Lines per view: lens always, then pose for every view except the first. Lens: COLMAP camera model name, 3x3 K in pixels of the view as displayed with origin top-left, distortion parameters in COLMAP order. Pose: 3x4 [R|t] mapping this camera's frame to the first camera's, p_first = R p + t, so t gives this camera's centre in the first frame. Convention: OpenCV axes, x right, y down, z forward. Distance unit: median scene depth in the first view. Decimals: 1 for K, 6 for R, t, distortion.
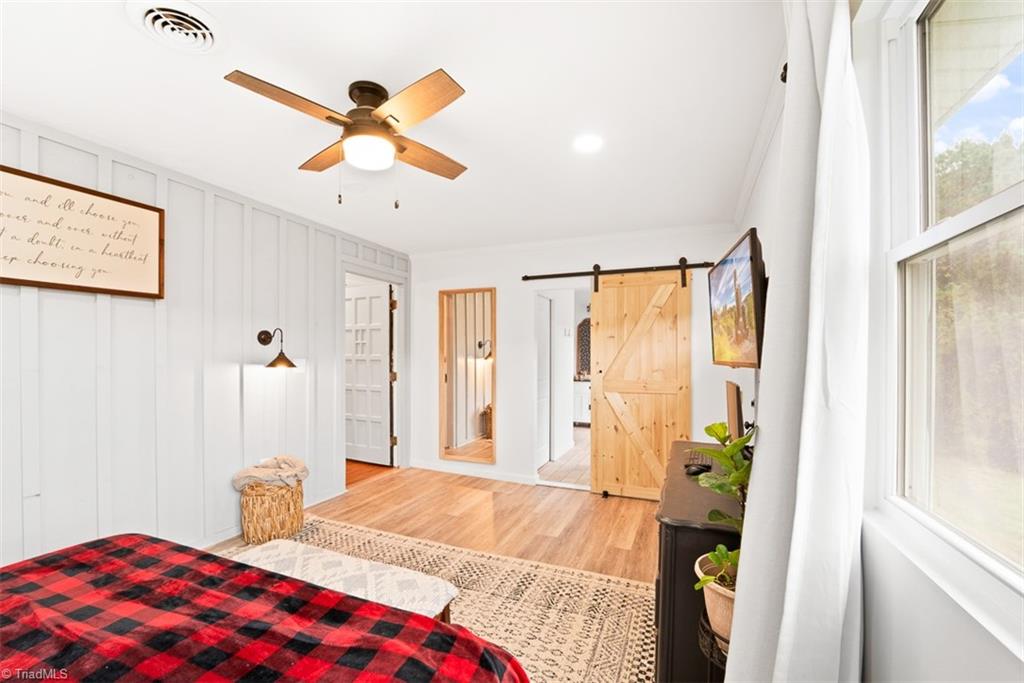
lens RADIAL K [[428.6, 0, 514.0], [0, 428.6, 350.4], [0, 0, 1]] dist [-0.020890, -0.000626]
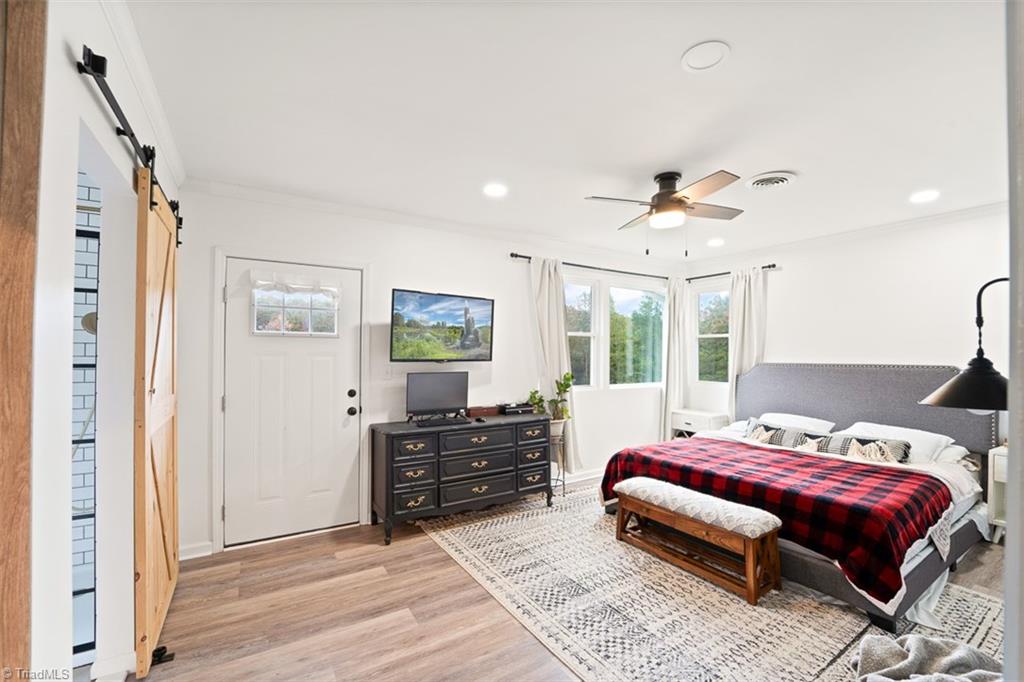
lens RADIAL K [[428.6, 0, 517.1], [0, 428.6, 348.2], [0, 0, 1]] dist [-0.020890, -0.000626]
pose [[-0.812561, -0.001625, 0.582874, -0.550442], [-0.012617, 0.999811, -0.014802, 0.007595], [-0.582739, -0.019382, -0.812428, 1.759737]]
